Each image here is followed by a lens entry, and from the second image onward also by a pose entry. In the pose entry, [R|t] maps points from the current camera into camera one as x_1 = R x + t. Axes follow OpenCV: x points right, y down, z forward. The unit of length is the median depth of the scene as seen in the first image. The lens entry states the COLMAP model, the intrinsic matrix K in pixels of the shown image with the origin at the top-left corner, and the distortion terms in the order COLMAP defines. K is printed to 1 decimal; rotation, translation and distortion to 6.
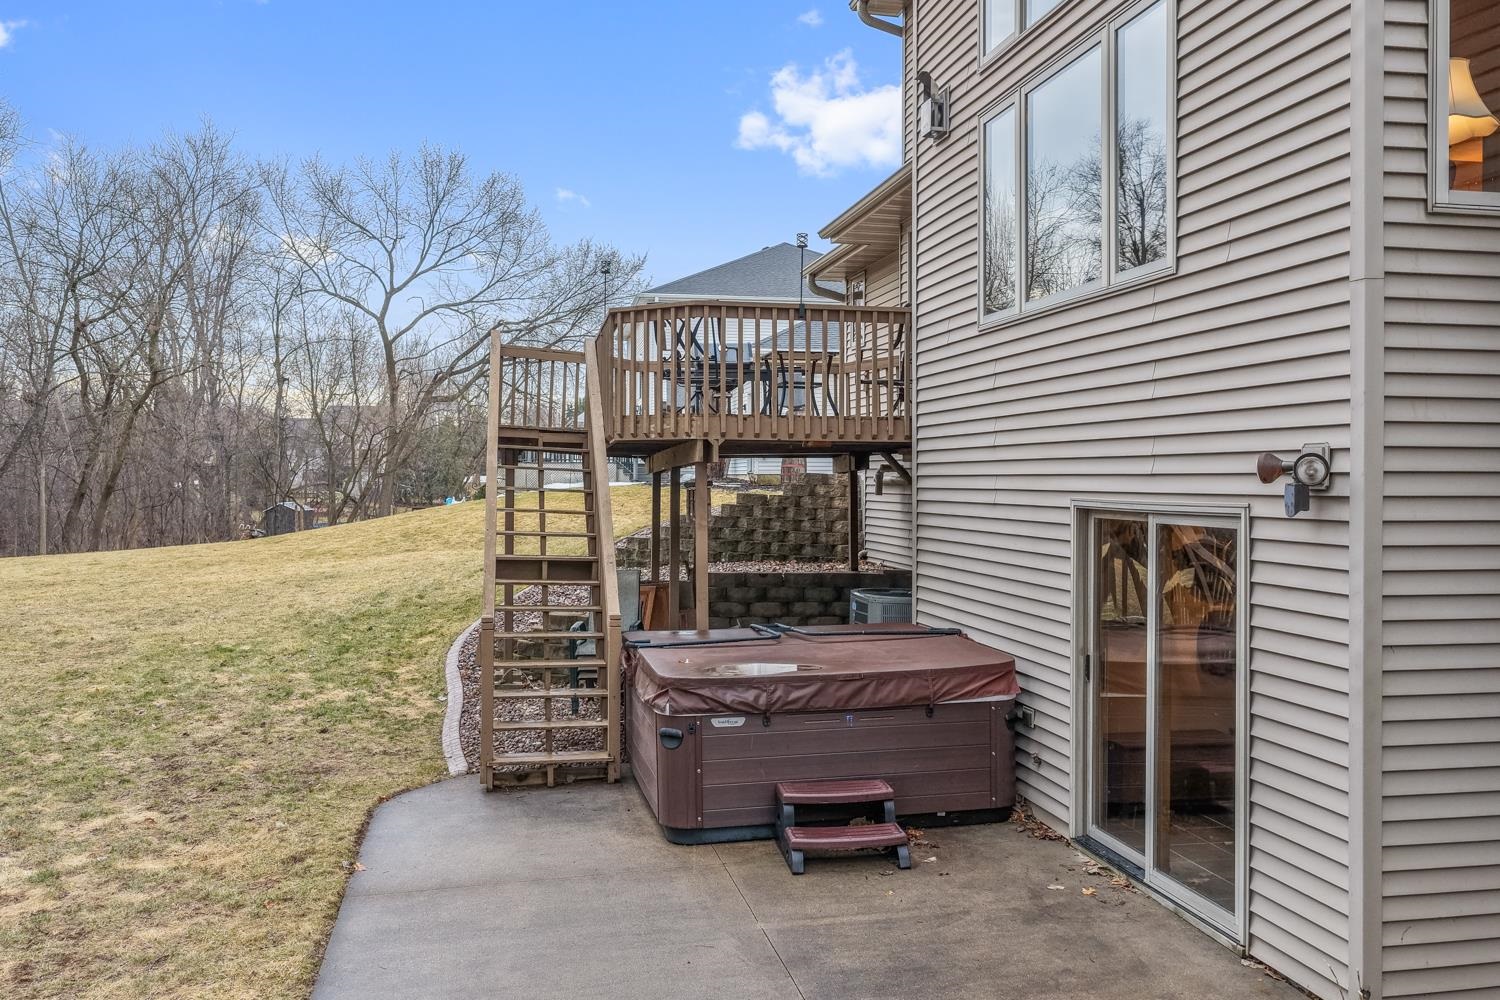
lens RADIAL K [[1250.3, 0, 759.9], [0, 1250.3, 497.0], [0, 0, 1]] dist [-0.001837, 0.012102]
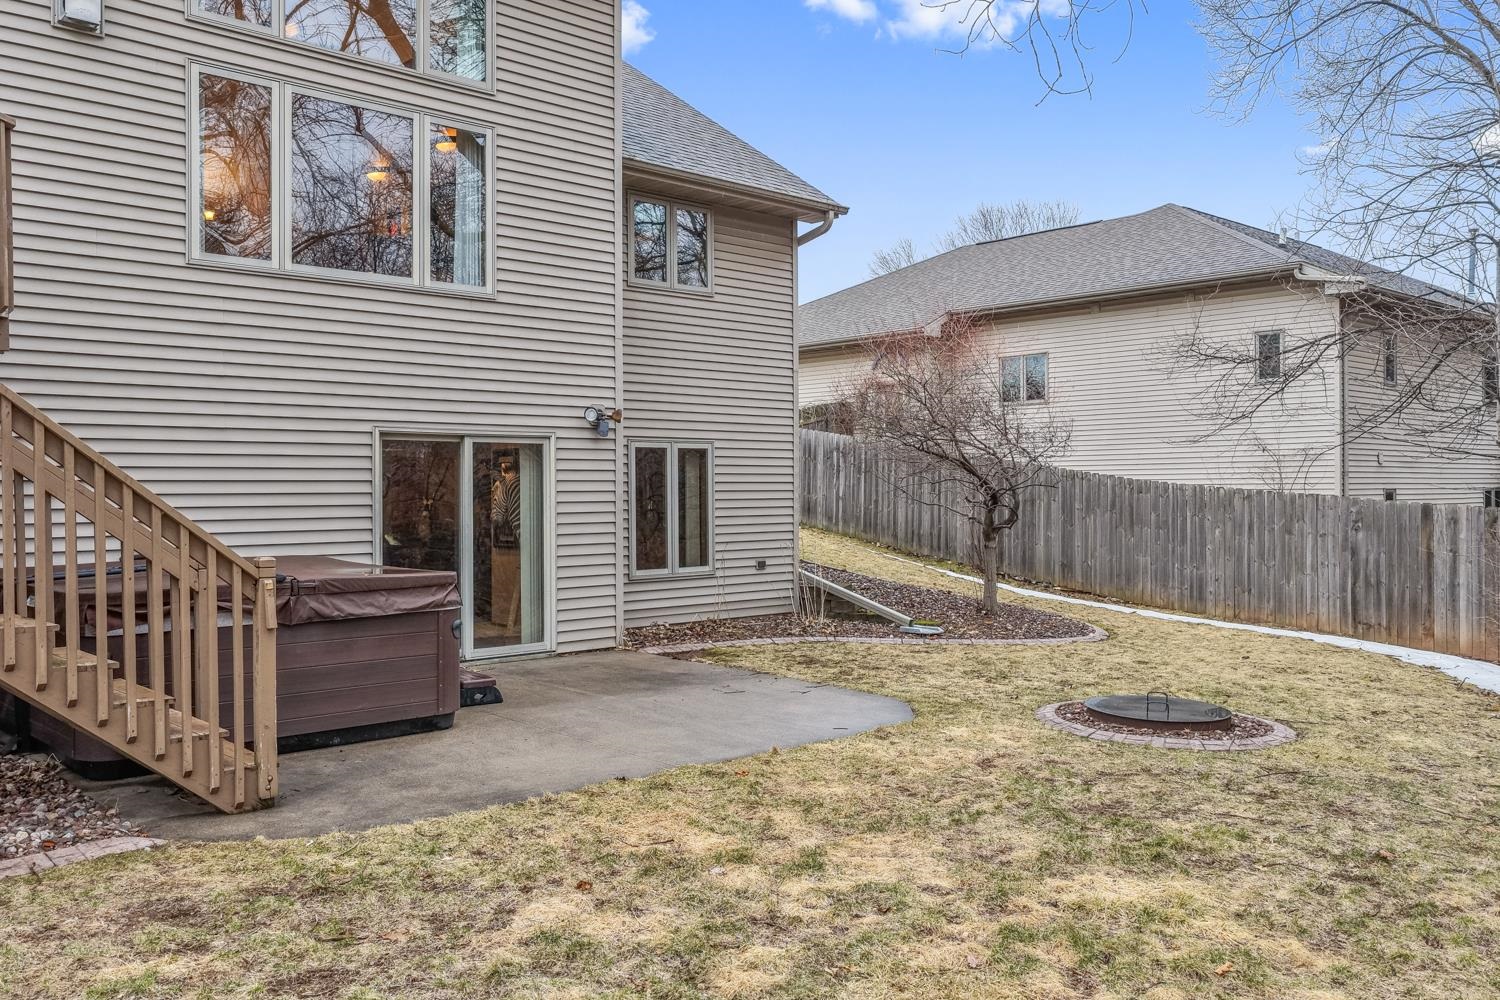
lens RADIAL K [[1250.3, 0, 759.9], [0, 1250.3, 497.0], [0, 0, 1]] dist [-0.001837, 0.012102]
pose [[-0.516020, -0.005040, 0.856562, -1.298540], [0.017300, 0.999717, 0.016305, 0.072930], [-0.856402, 0.023232, -0.515786, 1.513644]]
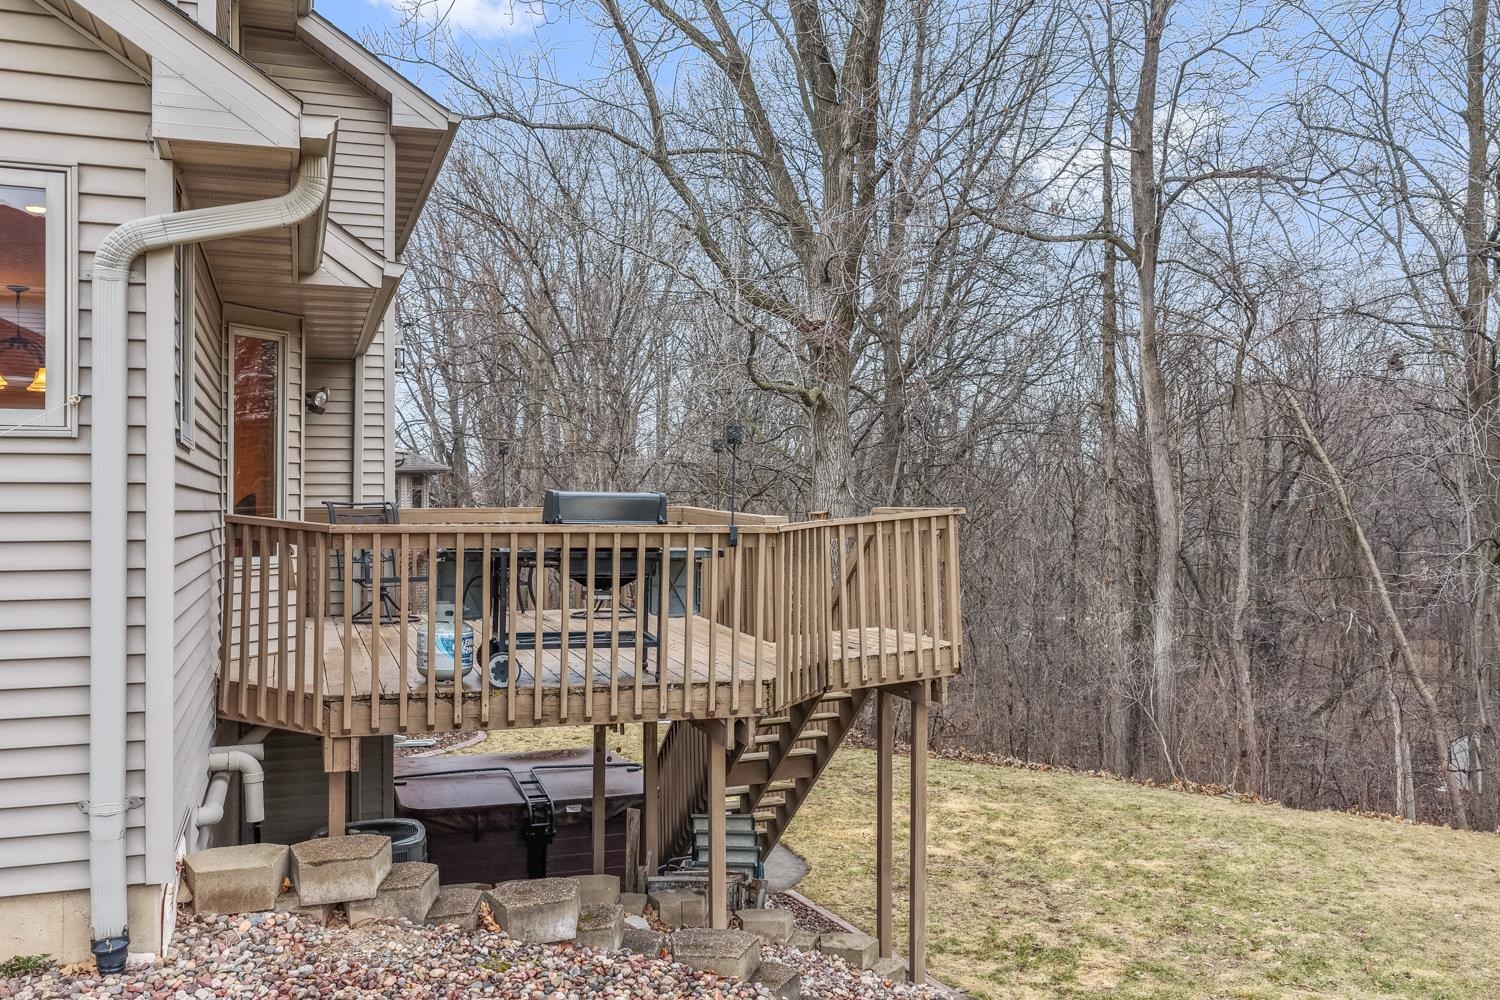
lens RADIAL K [[1250.3, 0, 759.9], [0, 1250.3, 497.0], [0, 0, 1]] dist [-0.001837, 0.012102]
pose [[-0.990612, 0.000613, -0.136701, -0.065720], [-0.000684, 0.999955, 0.009442, -0.265387], [0.136701, 0.009447, -0.990567, 3.188698]]
